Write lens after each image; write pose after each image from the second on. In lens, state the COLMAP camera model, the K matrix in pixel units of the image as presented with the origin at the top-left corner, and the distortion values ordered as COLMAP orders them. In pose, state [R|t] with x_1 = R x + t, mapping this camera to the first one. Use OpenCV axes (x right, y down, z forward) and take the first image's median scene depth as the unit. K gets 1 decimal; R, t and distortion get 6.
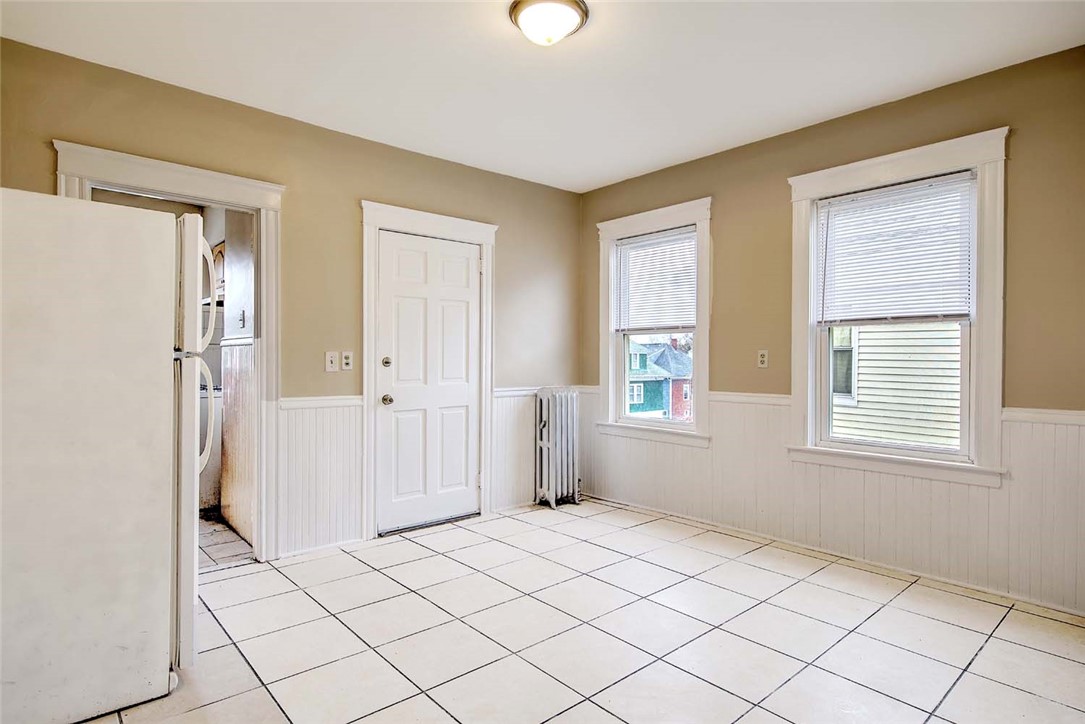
lens RADIAL K [[587.2, 0, 542.5], [0, 587.2, 362.0], [0, 0, 1]] dist [0.001901, -0.000430]
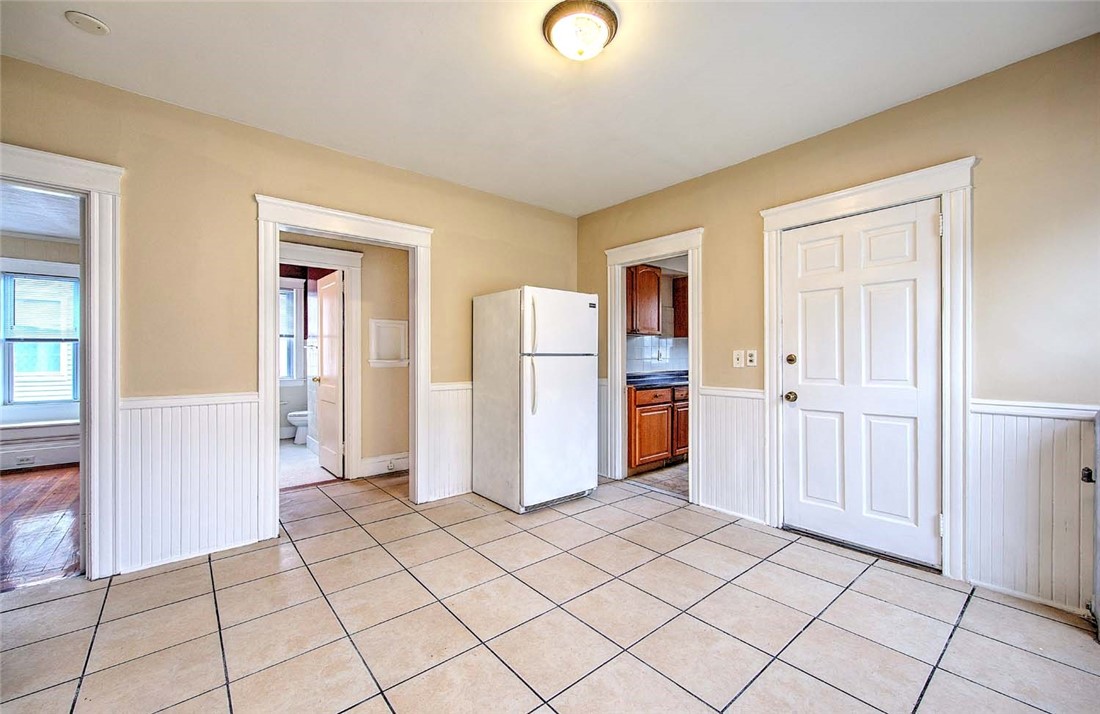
lens RADIAL K [[433.2, 0, 550.0], [0, 433.2, 357.0], [0, 0, 1]] dist [0.002582, 0.000281]
pose [[-0.031176, -0.005189, -0.999500, 0.495081], [-0.004621, 0.999977, -0.005047, 0.001725], [0.999503, 0.004461, -0.031199, 0.610751]]
